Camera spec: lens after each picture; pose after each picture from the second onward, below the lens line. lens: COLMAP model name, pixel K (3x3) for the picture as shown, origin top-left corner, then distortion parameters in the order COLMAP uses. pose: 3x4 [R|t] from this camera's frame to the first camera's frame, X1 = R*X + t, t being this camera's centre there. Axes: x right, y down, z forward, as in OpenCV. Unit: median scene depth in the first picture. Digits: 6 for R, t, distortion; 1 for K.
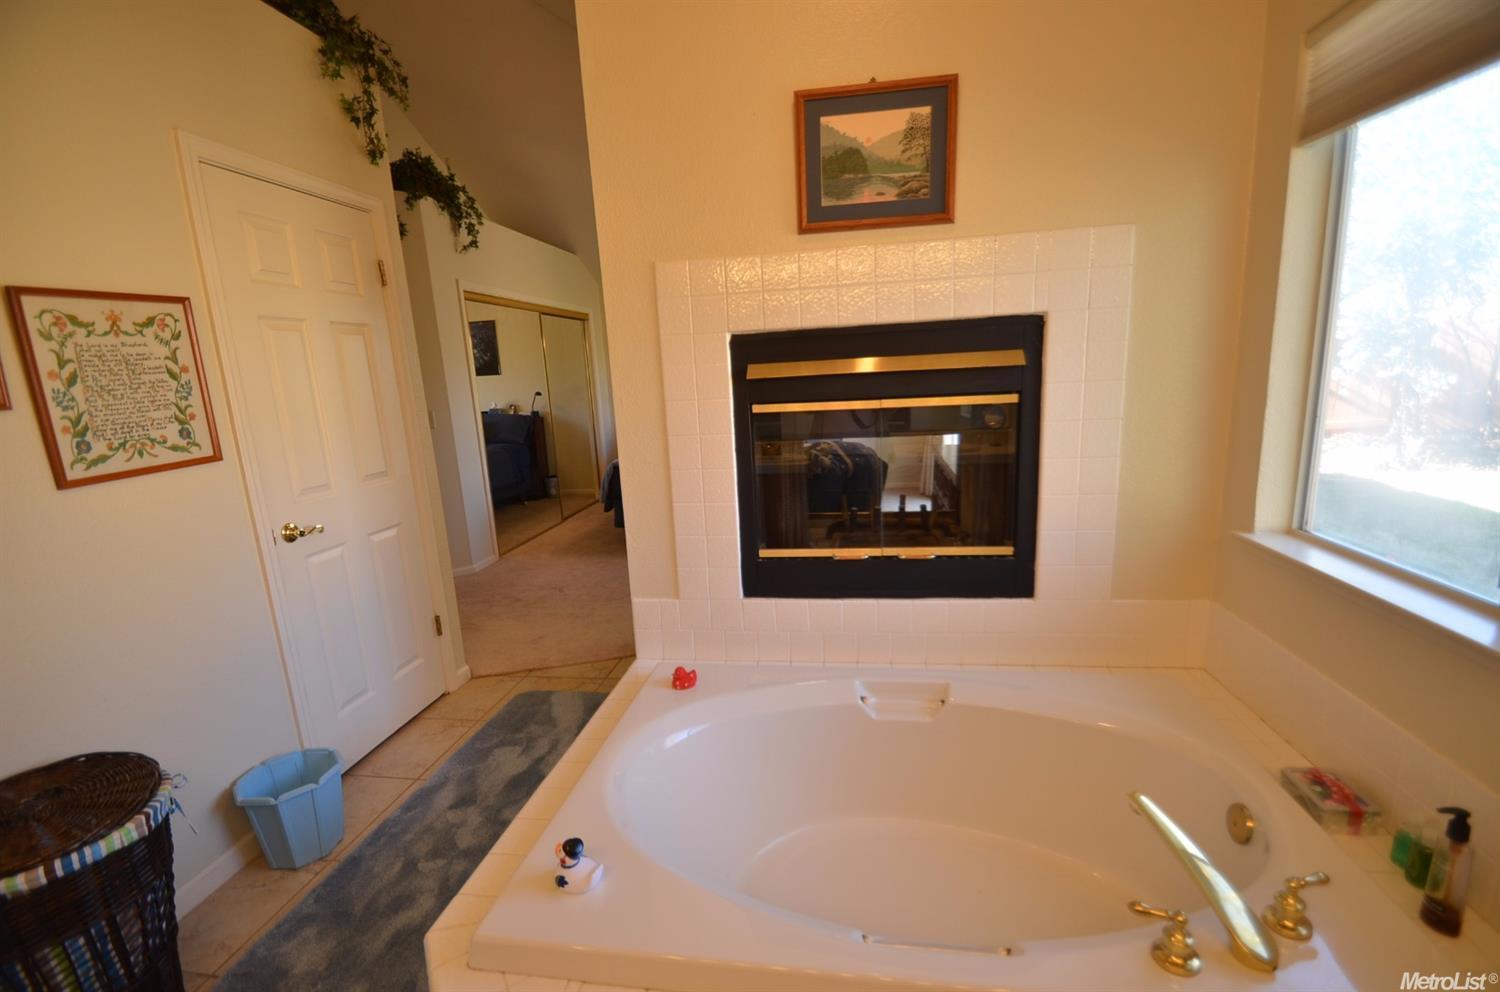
lens RADIAL K [[660.9, 0, 747.4], [0, 660.9, 509.1], [0, 0, 1]] dist [0.003641, -0.011763]
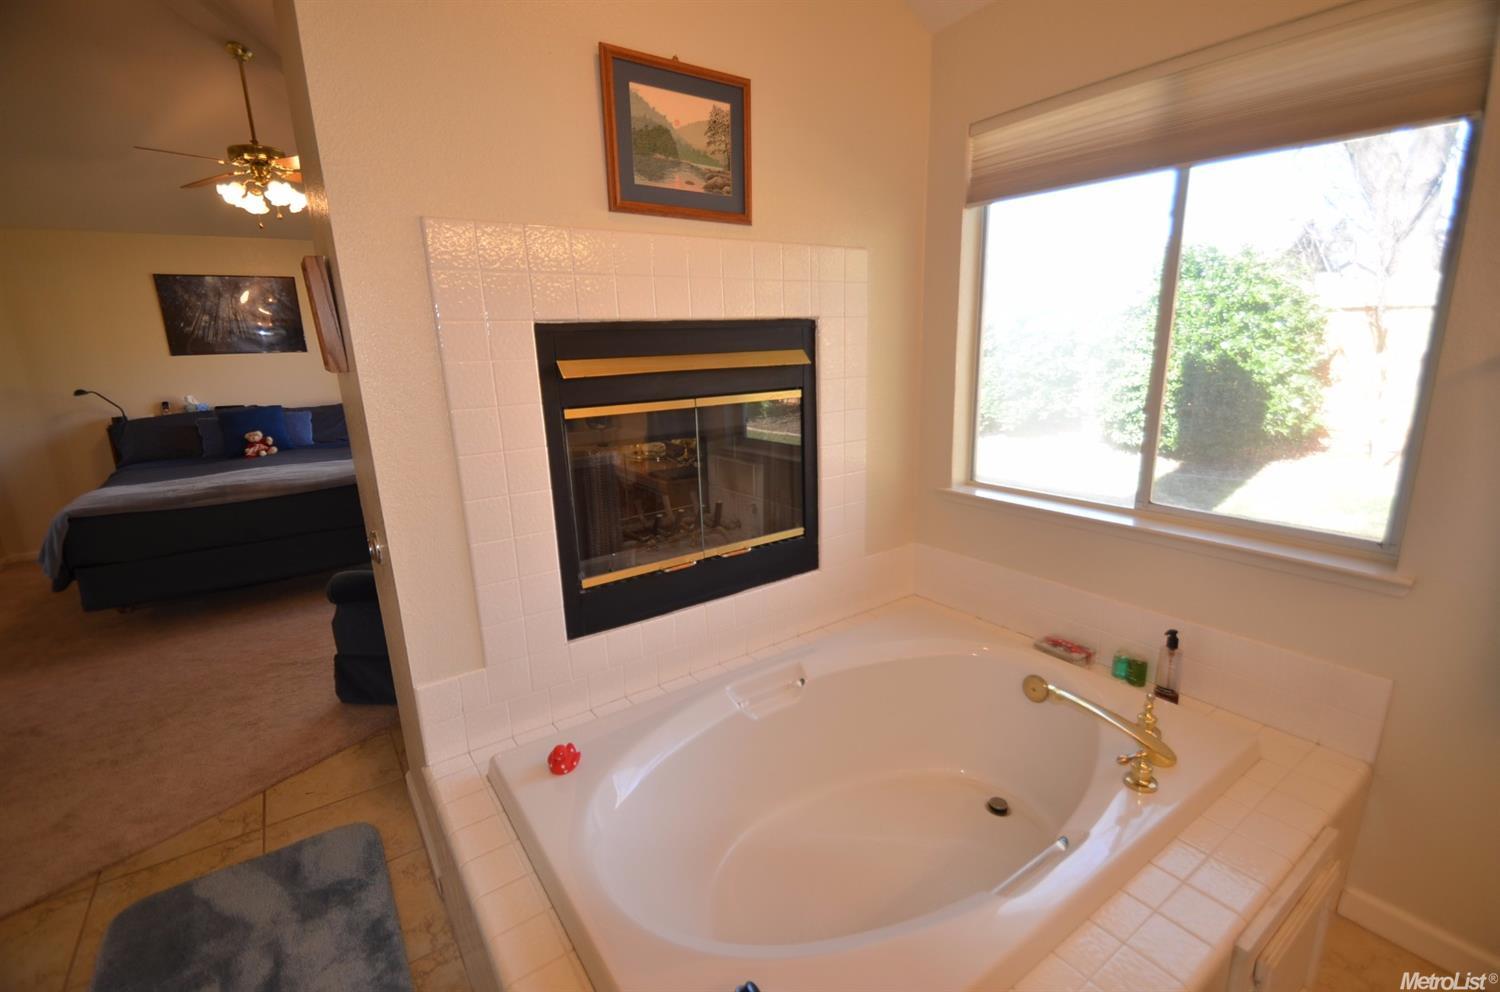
lens RADIAL K [[660.9, 0, 747.4], [0, 660.9, 509.1], [0, 0, 1]] dist [0.003641, -0.011763]
pose [[0.716899, -0.143115, 0.682330, -0.452531], [0.139240, 0.988377, 0.061012, -0.058002], [-0.683131, 0.051268, 0.728494, 0.270408]]
